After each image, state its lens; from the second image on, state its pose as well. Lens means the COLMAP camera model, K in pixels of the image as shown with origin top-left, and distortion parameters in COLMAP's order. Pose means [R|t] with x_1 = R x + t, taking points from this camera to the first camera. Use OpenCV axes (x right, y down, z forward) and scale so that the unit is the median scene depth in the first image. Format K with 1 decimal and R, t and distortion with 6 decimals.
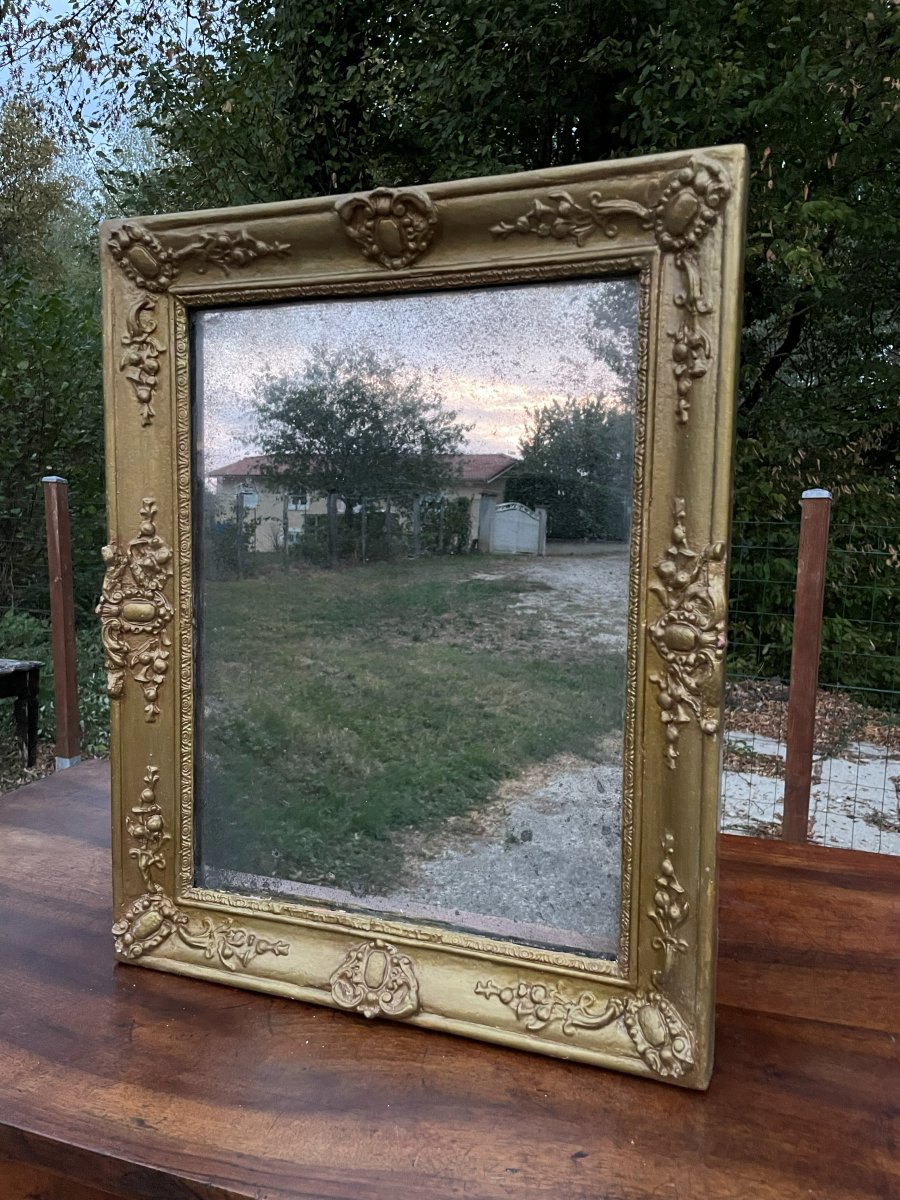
lens RADIAL K [[932.1, 0, 455.7], [0, 932.1, 600.3], [0, 0, 1]] dist [0.074900, -0.110191]
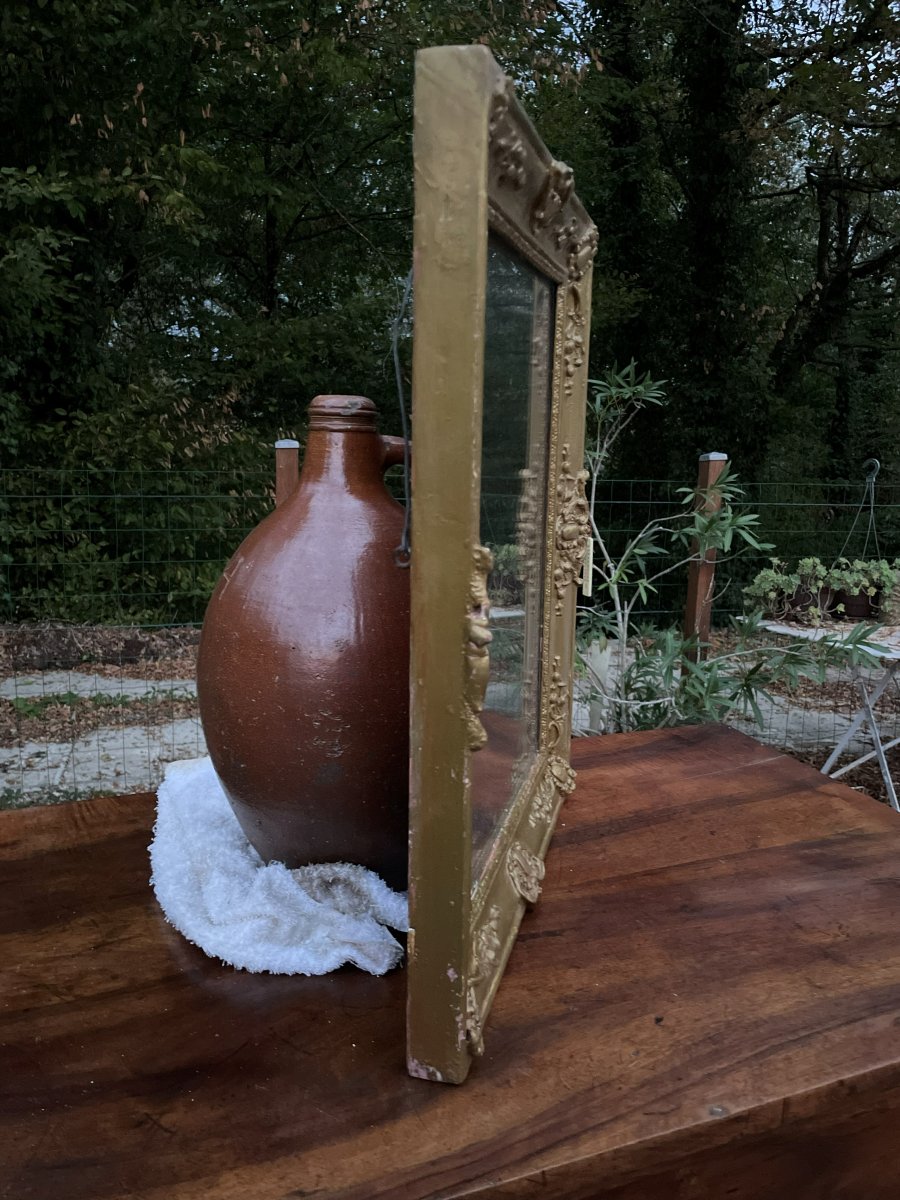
lens RADIAL K [[932.1, 0, 449.0], [0, 932.1, 608.7], [0, 0, 1]] dist [0.074900, -0.110191]
pose [[0.766972, -0.120615, 0.630243, -0.572211], [0.079635, 0.992474, 0.093026, -0.039636], [-0.636720, -0.021159, 0.770805, 0.207061]]
